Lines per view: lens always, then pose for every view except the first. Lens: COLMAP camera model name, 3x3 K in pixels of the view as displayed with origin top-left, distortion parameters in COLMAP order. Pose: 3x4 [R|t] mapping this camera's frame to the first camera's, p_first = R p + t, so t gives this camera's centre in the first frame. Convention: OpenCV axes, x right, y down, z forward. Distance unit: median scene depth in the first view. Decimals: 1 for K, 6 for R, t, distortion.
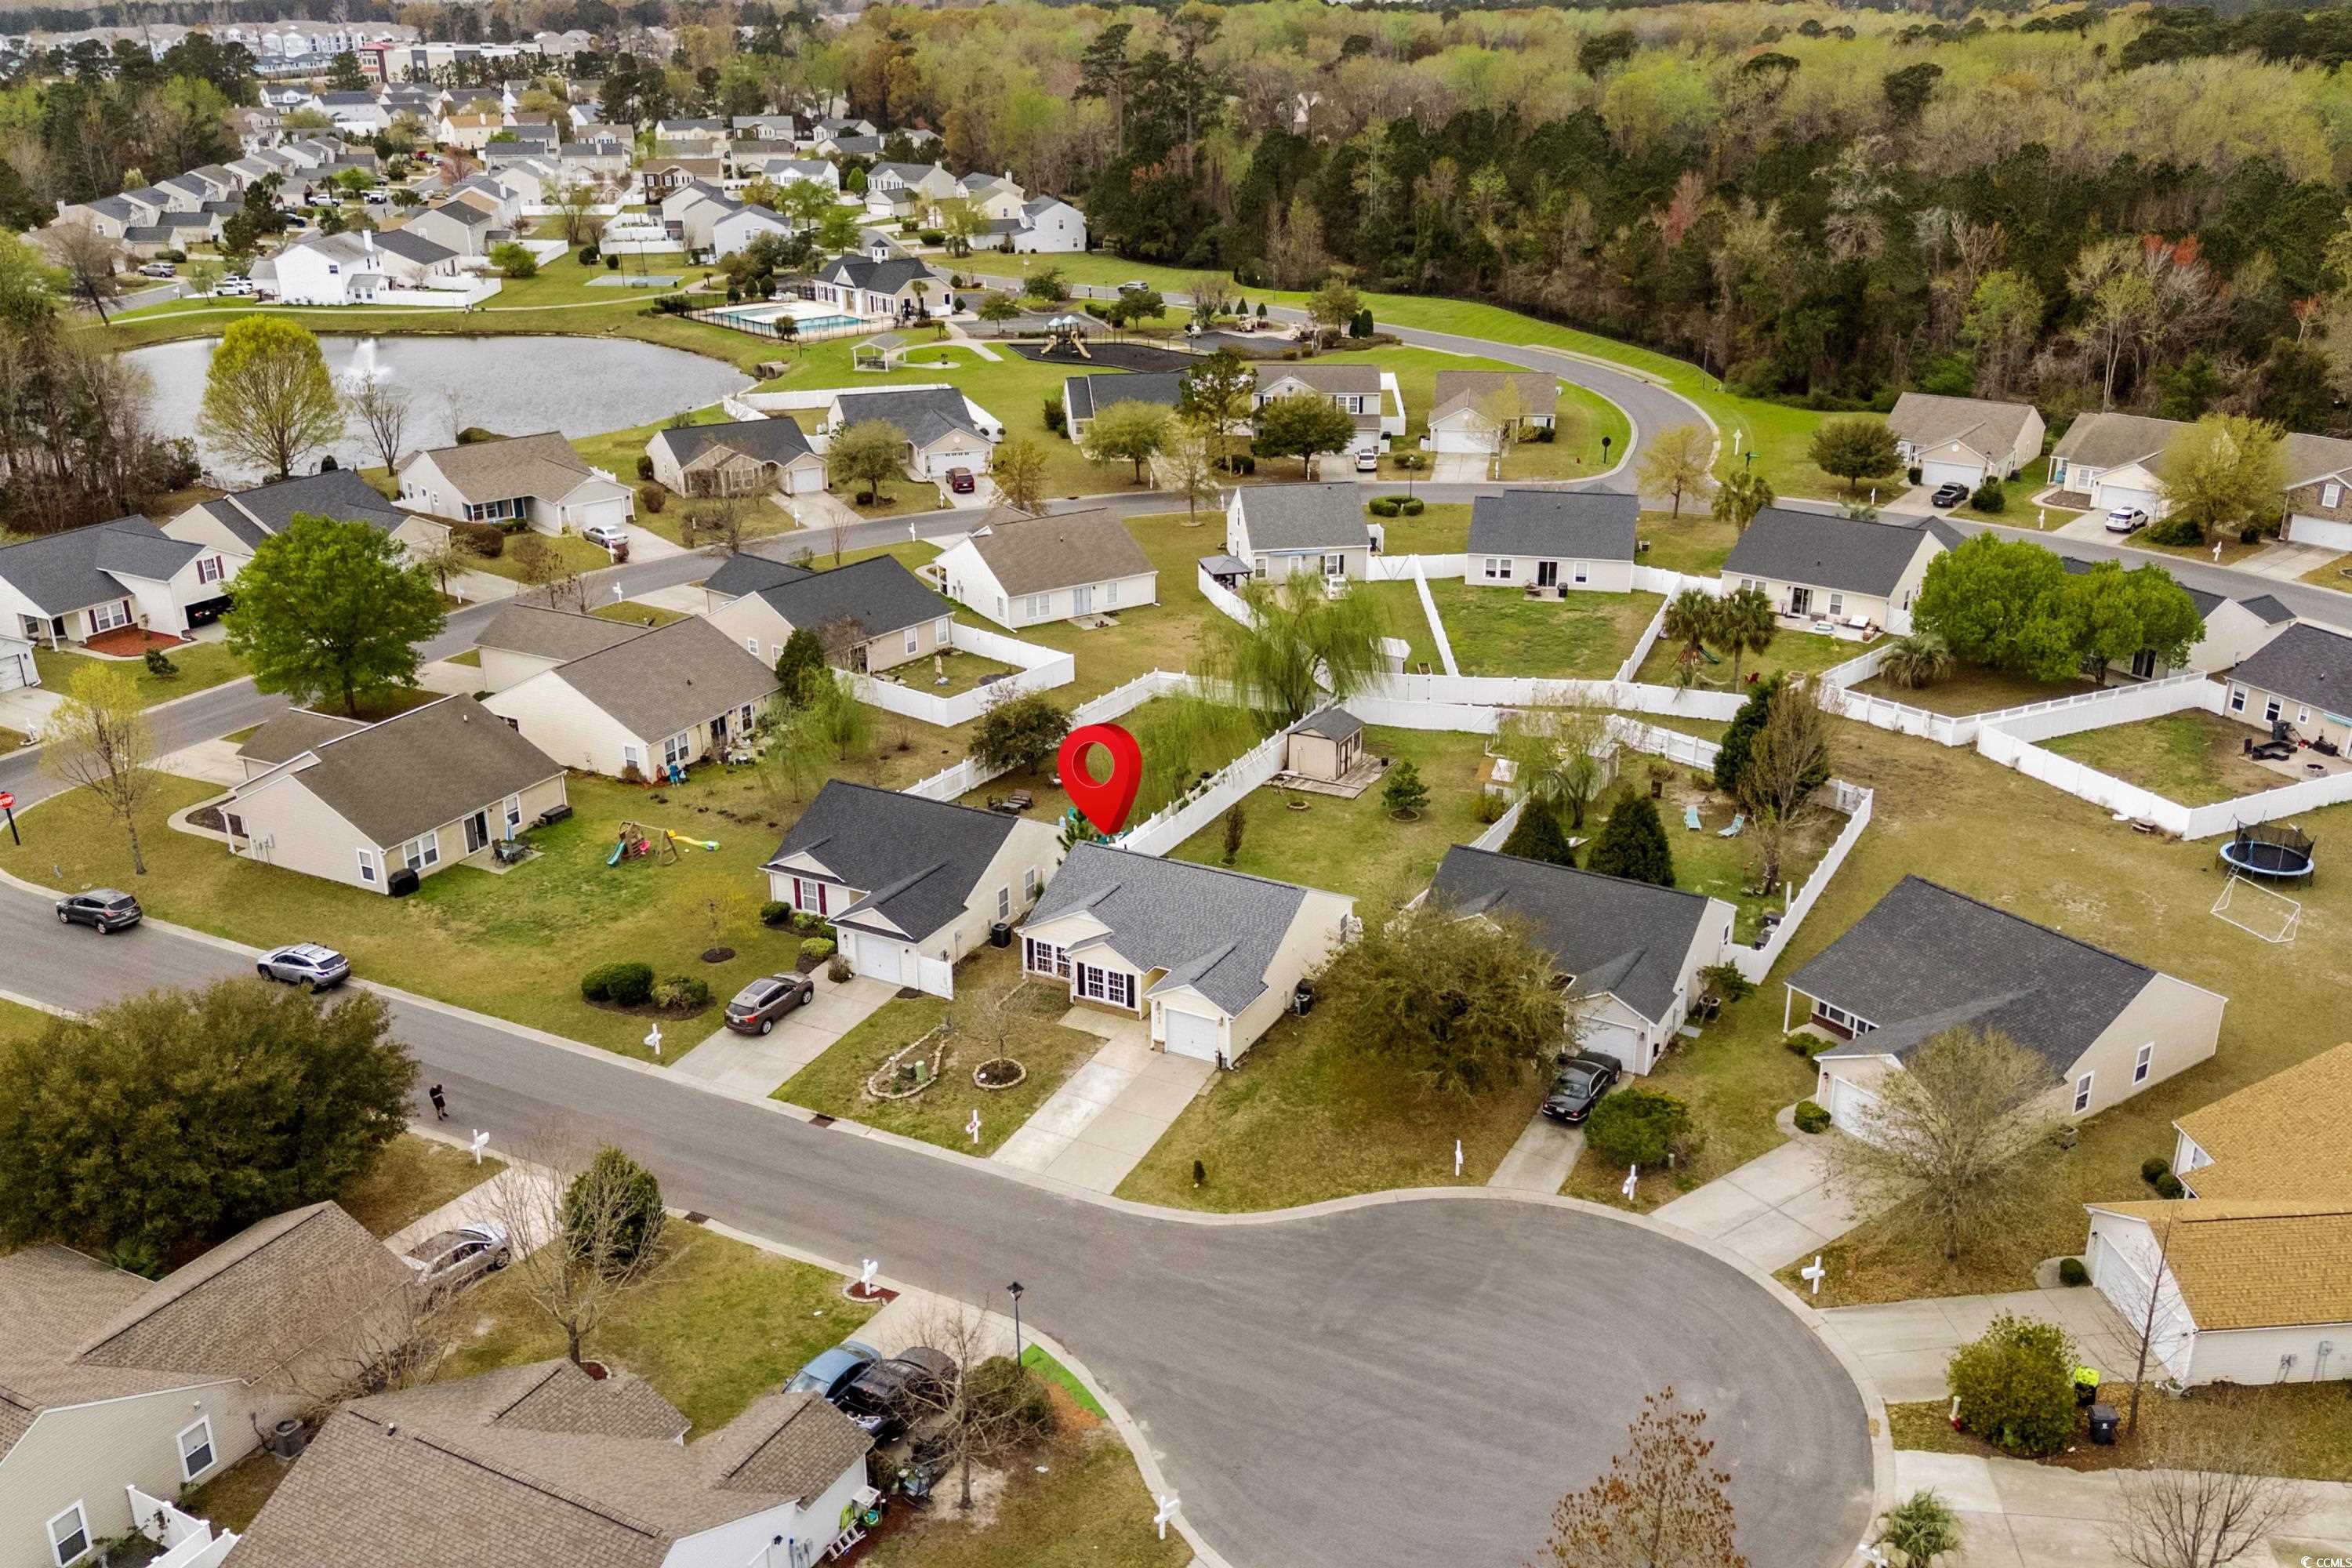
lens RADIAL K [[2248.6, 0, 1176.0], [0, 2248.6, 784.0], [0, 0, 1]] dist [0.117772, -0.204992]
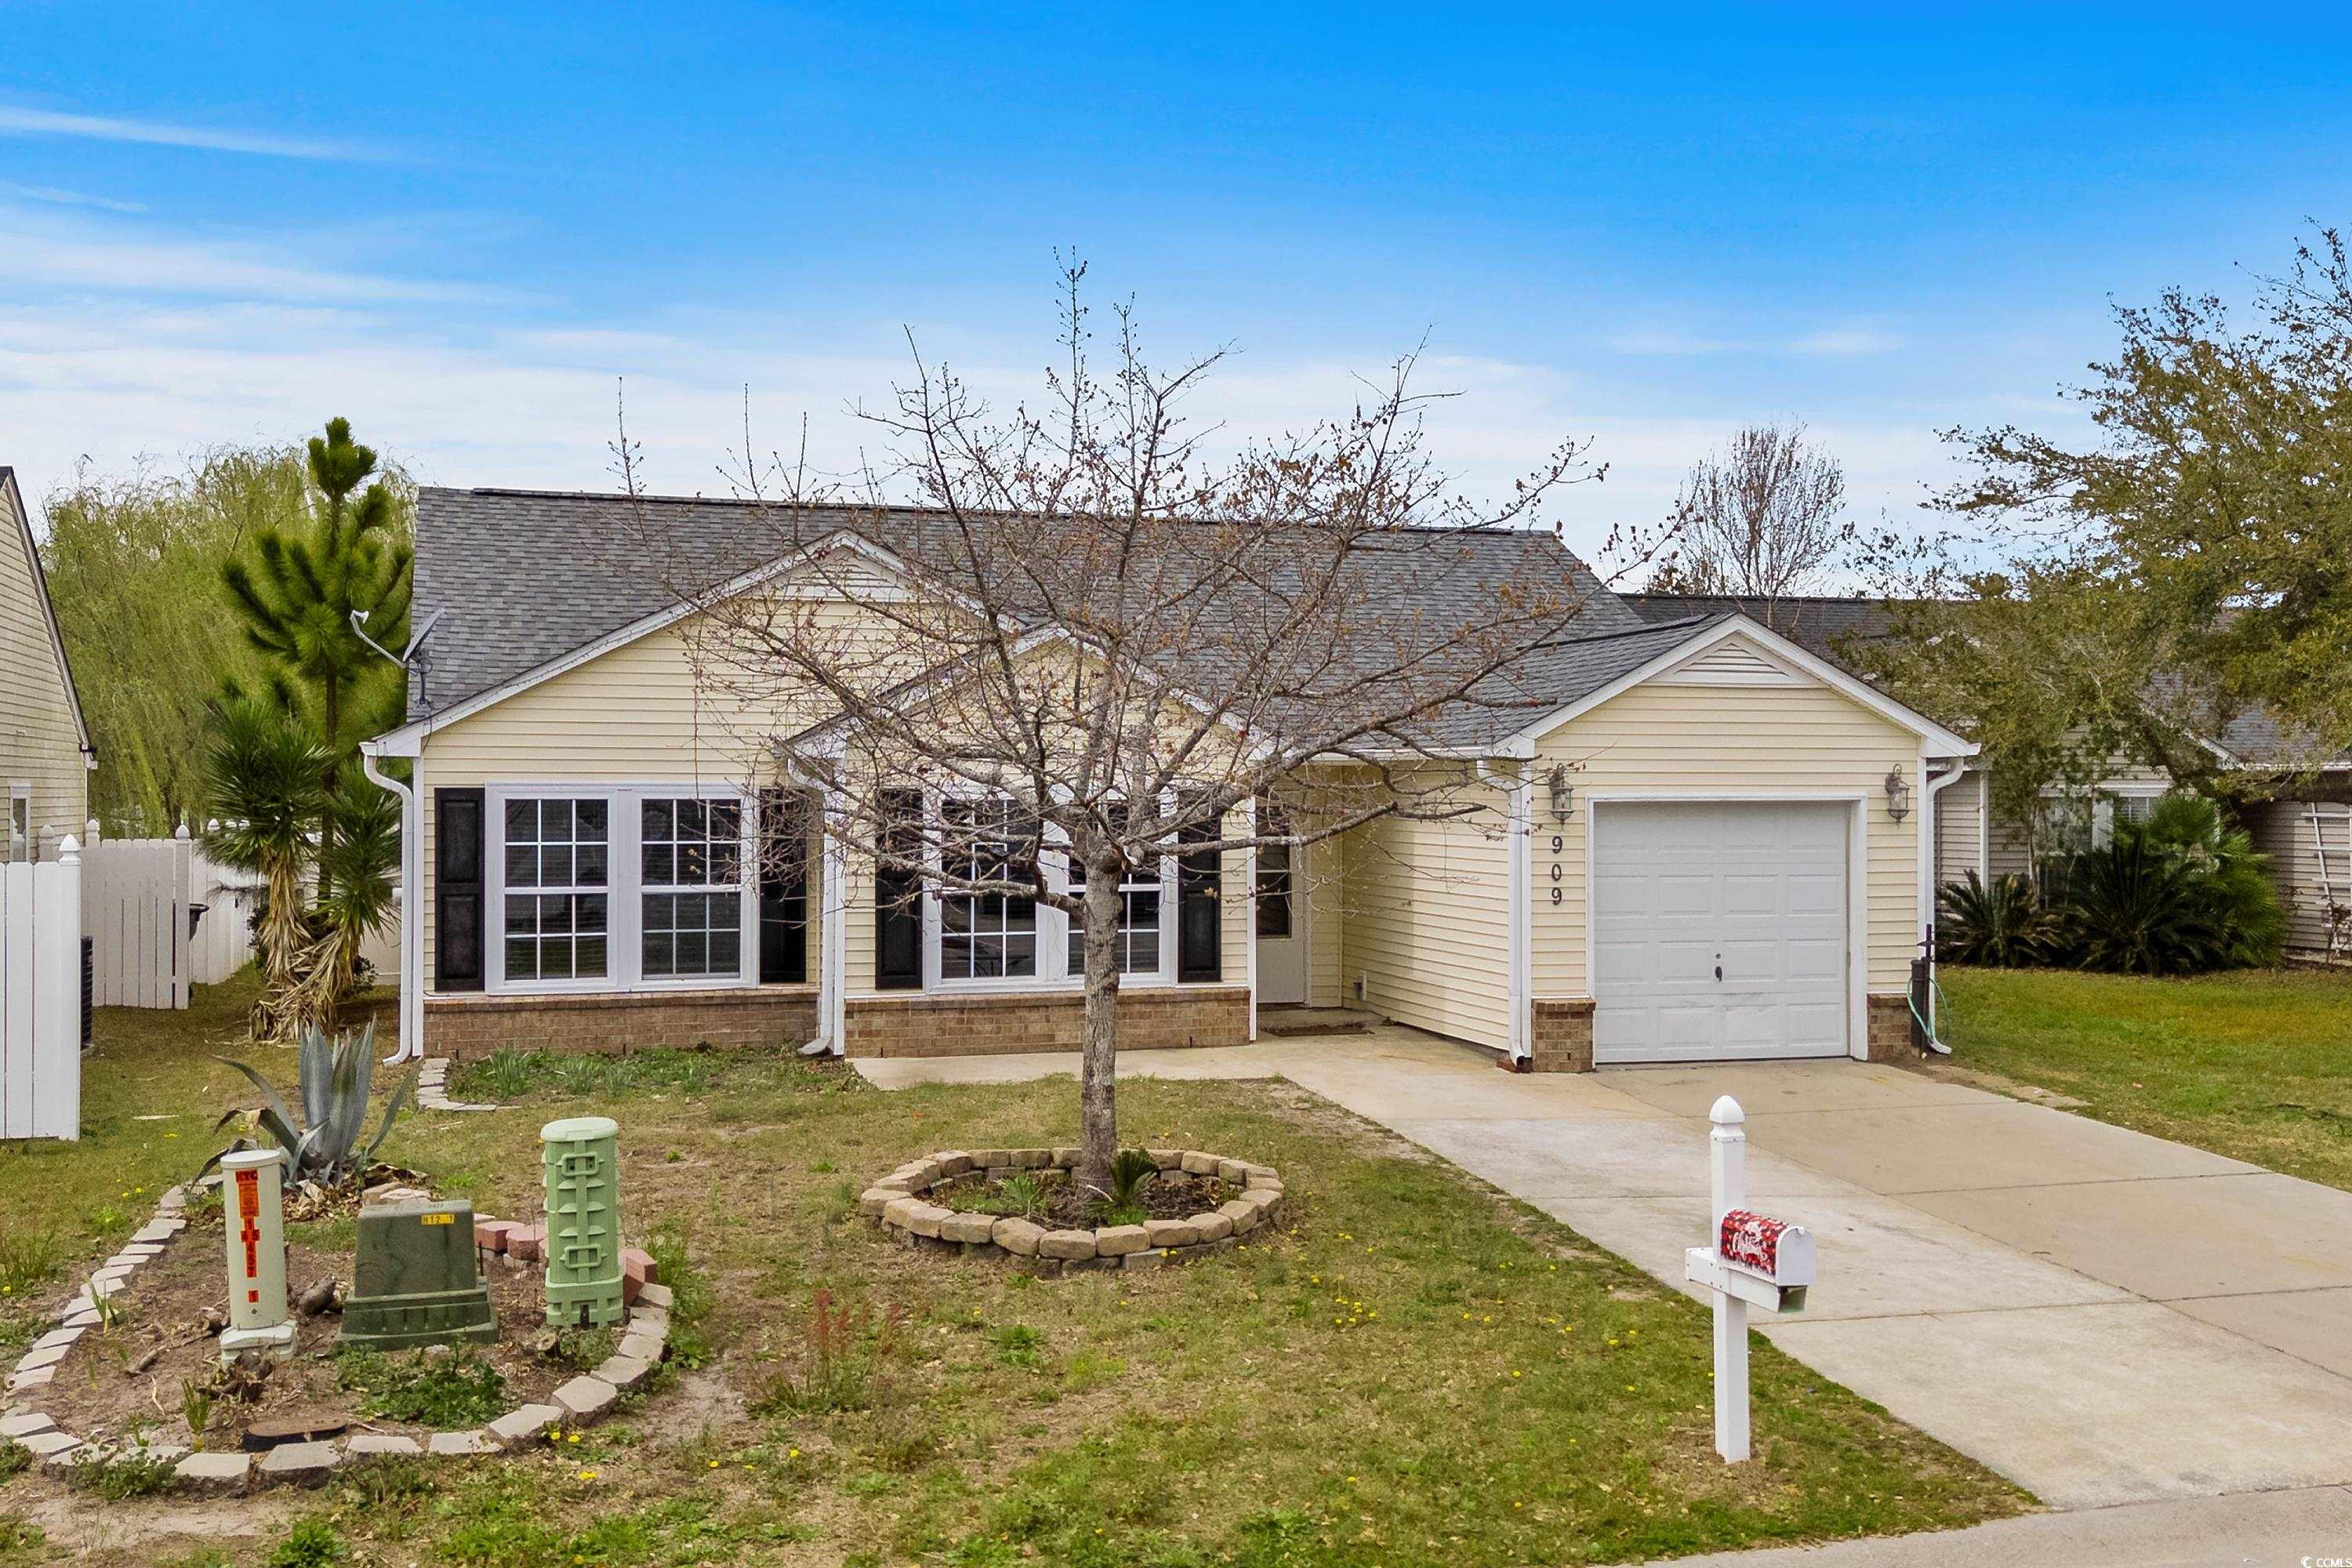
lens RADIAL K [[2325.4, 0, 1299.9], [0, 2325.4, 827.4], [0, 0, 1]] dist [0.134164, -0.230561]
pose [[0.684796, -0.017027, 0.728536, -0.159105], [0.264266, 0.937478, -0.226489, 0.133984], [-0.679130, 0.347626, 0.646481, 0.854267]]
